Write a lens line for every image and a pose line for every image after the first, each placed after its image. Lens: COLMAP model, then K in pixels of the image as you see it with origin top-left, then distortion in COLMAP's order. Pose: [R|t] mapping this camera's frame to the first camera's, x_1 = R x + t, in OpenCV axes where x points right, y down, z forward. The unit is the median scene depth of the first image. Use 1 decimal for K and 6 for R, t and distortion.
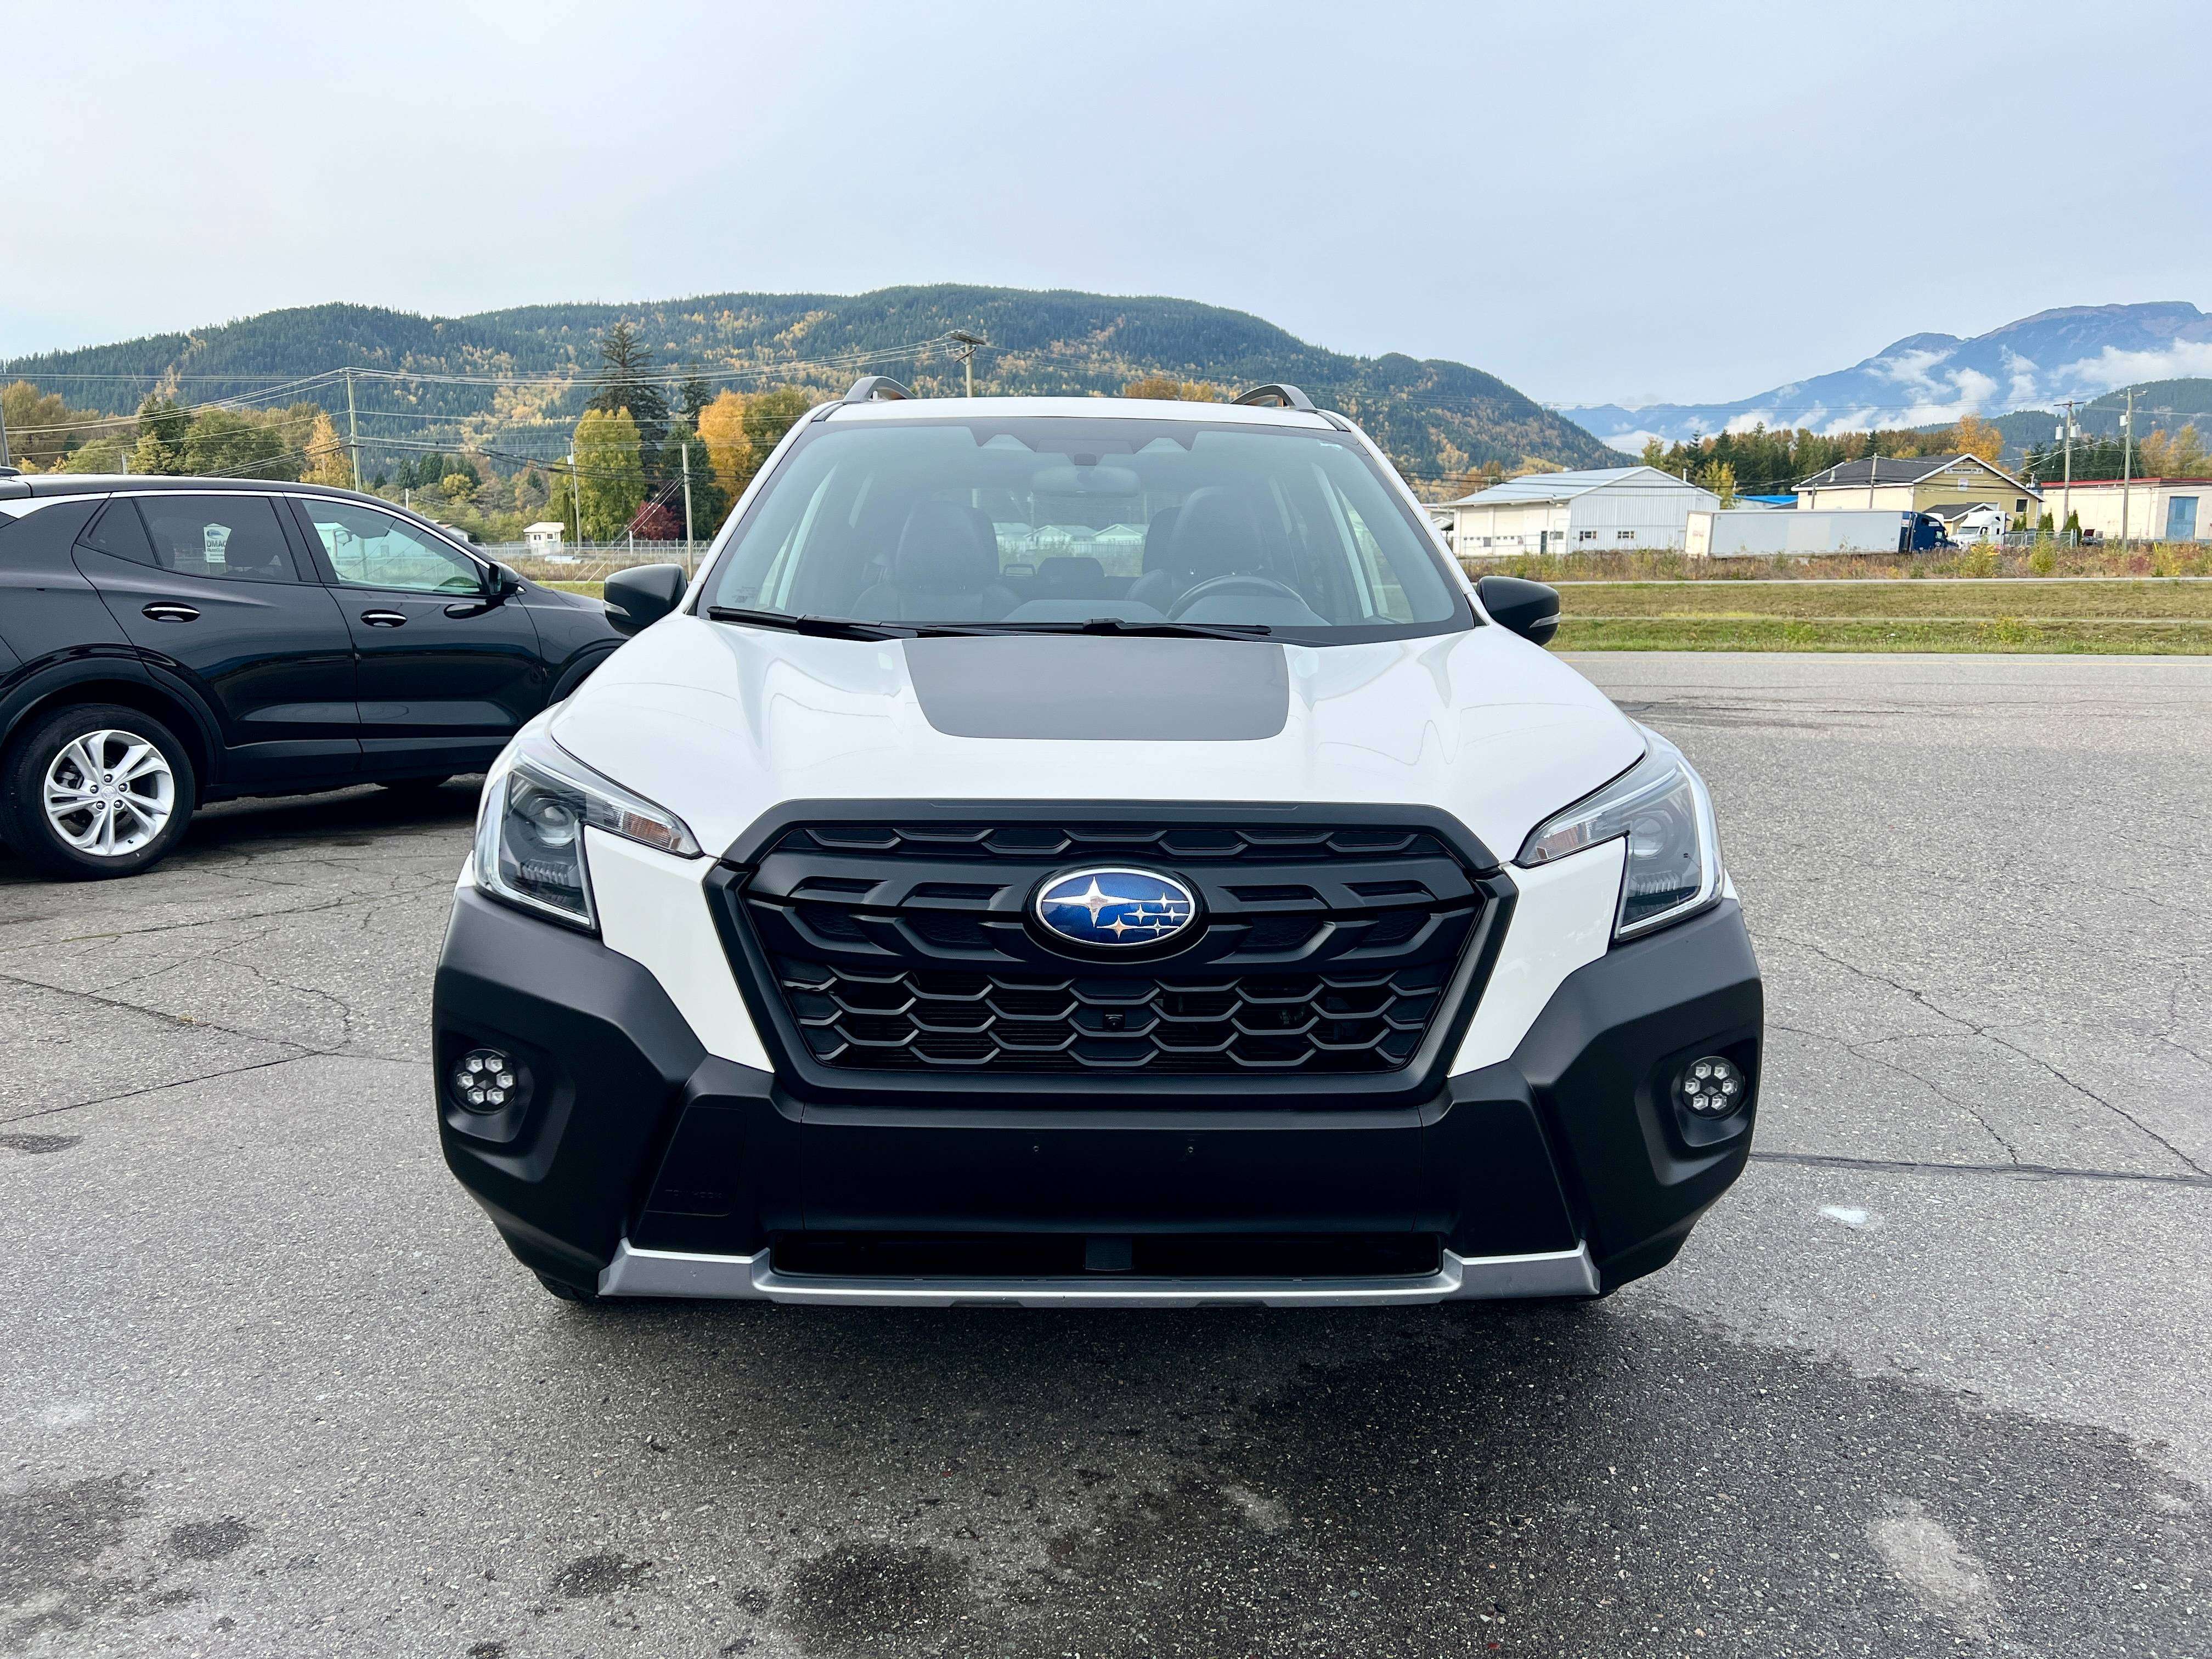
lens RADIAL K [[1778.7, 0, 1104.0], [0, 1778.7, 828.8], [0, 0, 1]] dist [0.029807, -0.016639]
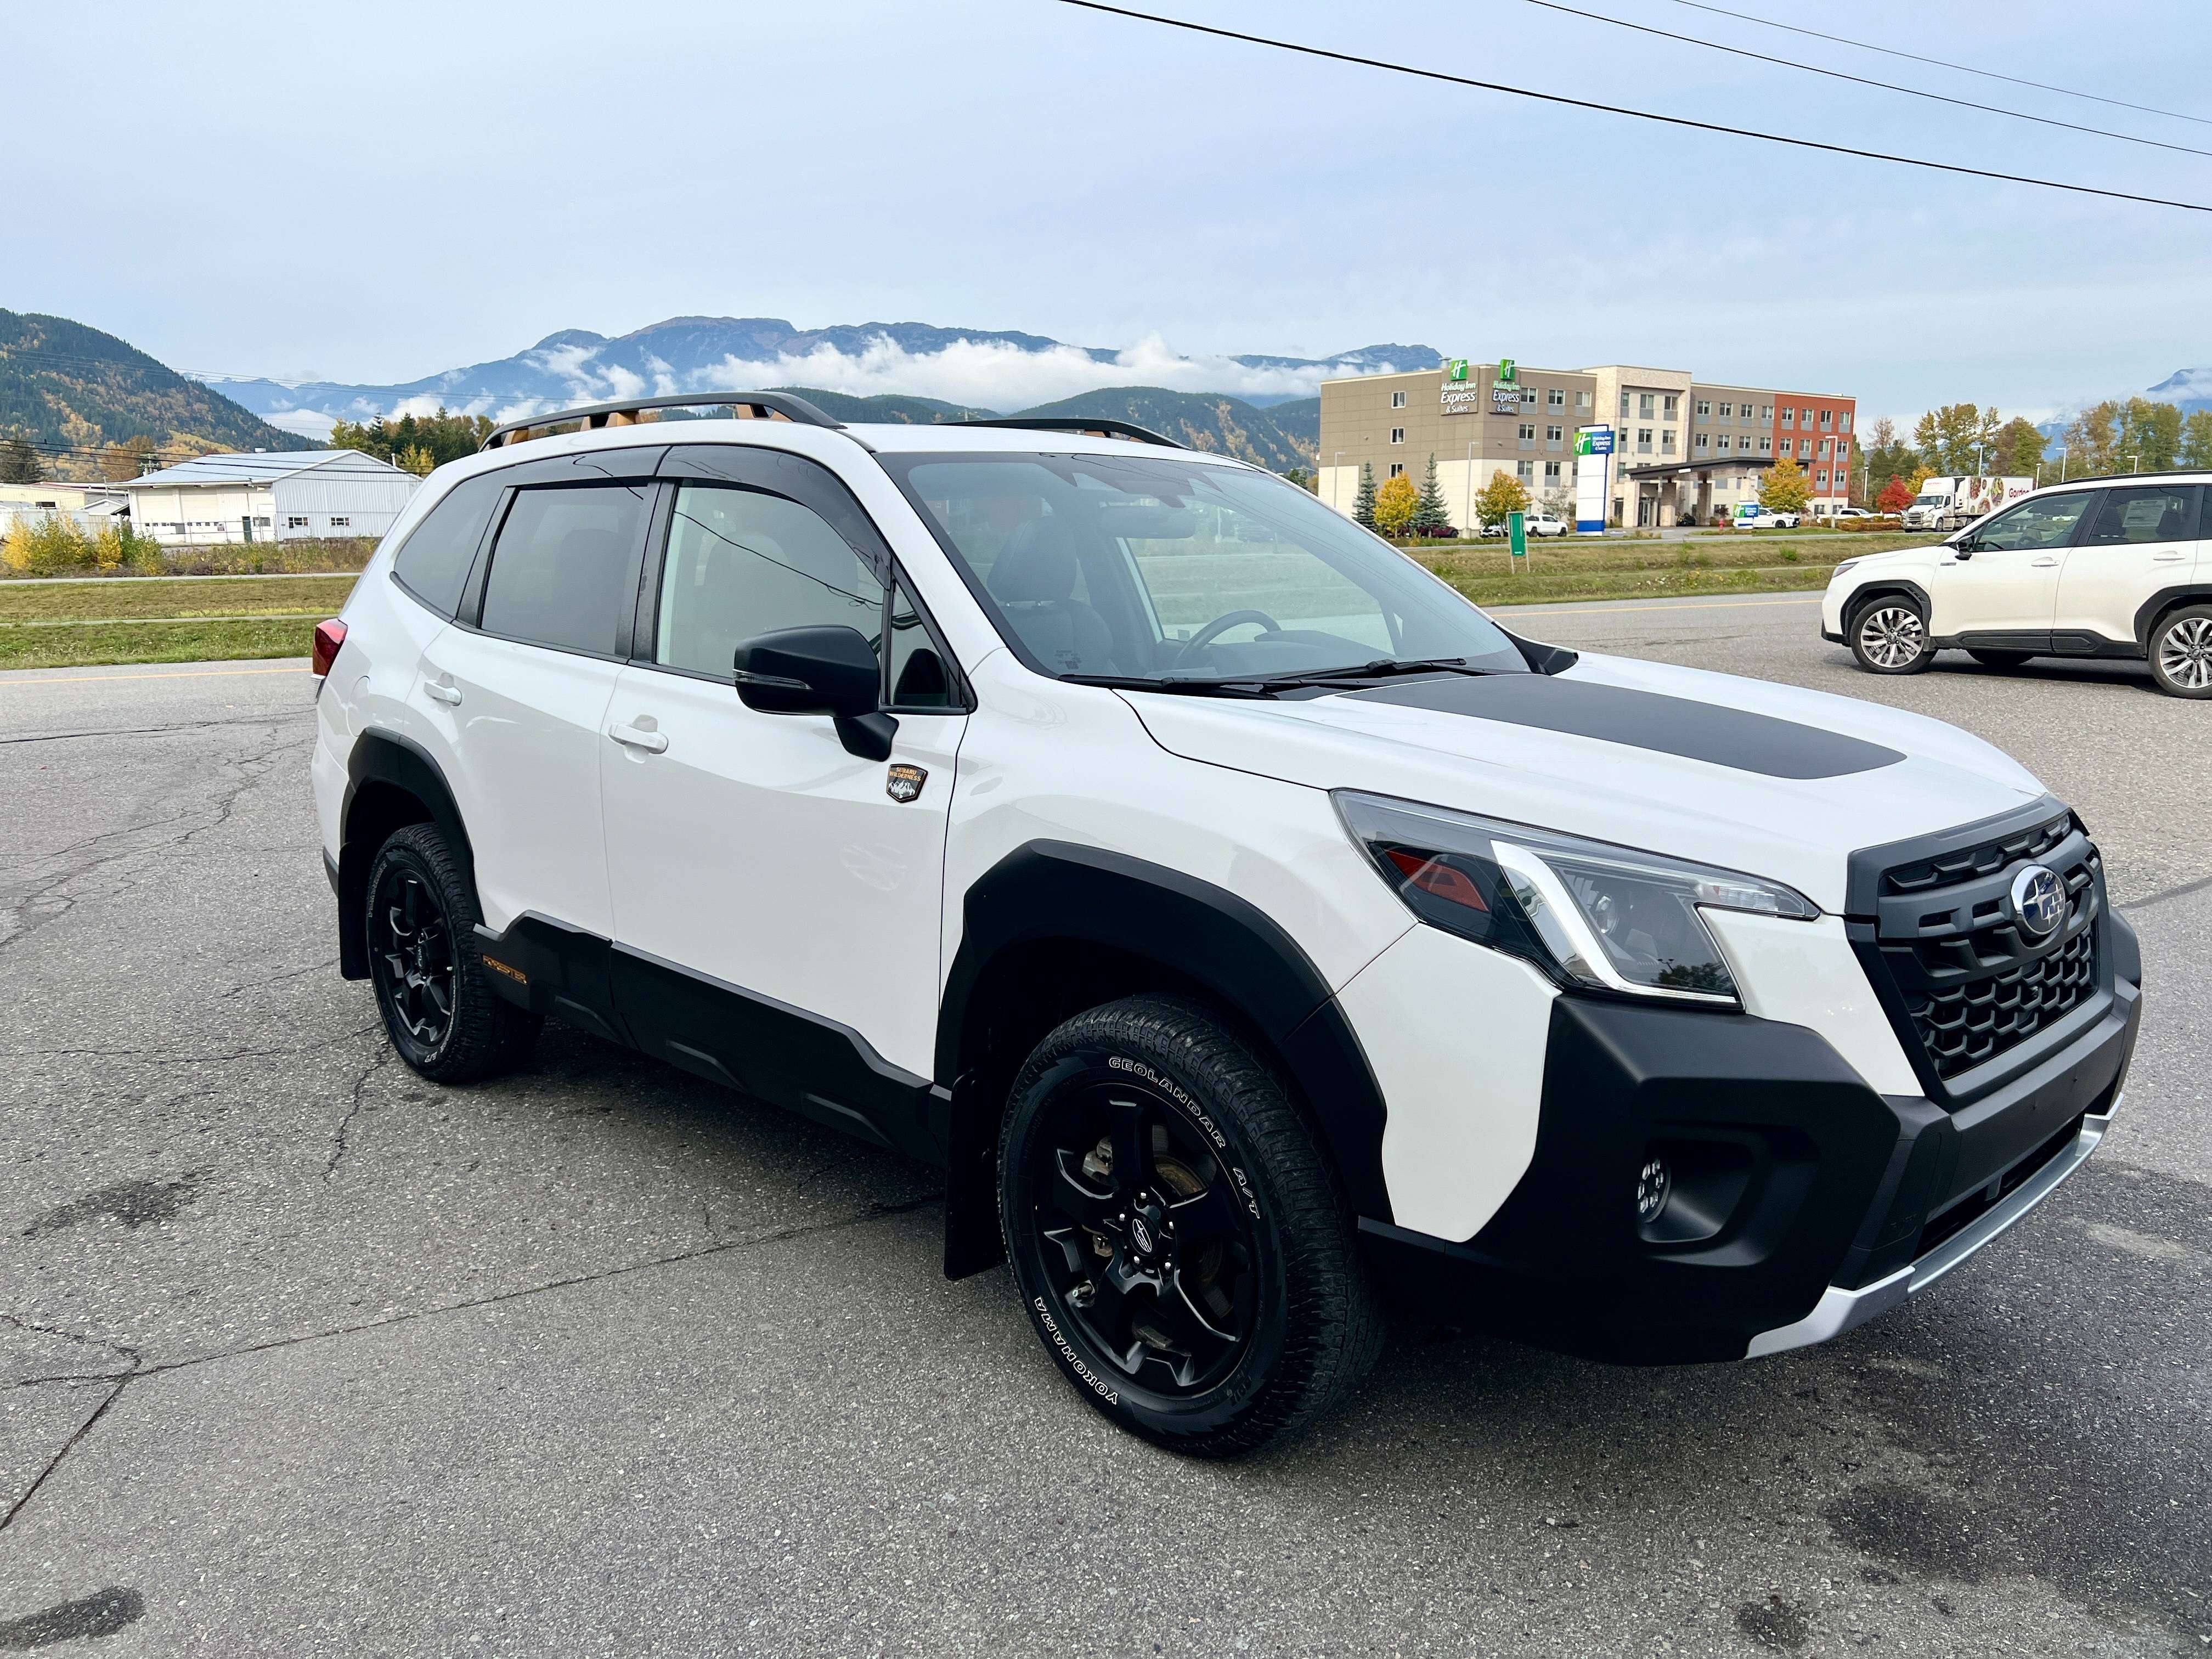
lens RADIAL K [[1778.7, 0, 1109.7], [0, 1778.7, 826.3], [0, 0, 1]] dist [0.029807, -0.016639]
pose [[0.704875, -0.123395, 0.698516, -0.094288], [0.115789, 0.991560, 0.058319, -0.011160], [-0.699817, 0.039773, 0.713214, 0.039567]]
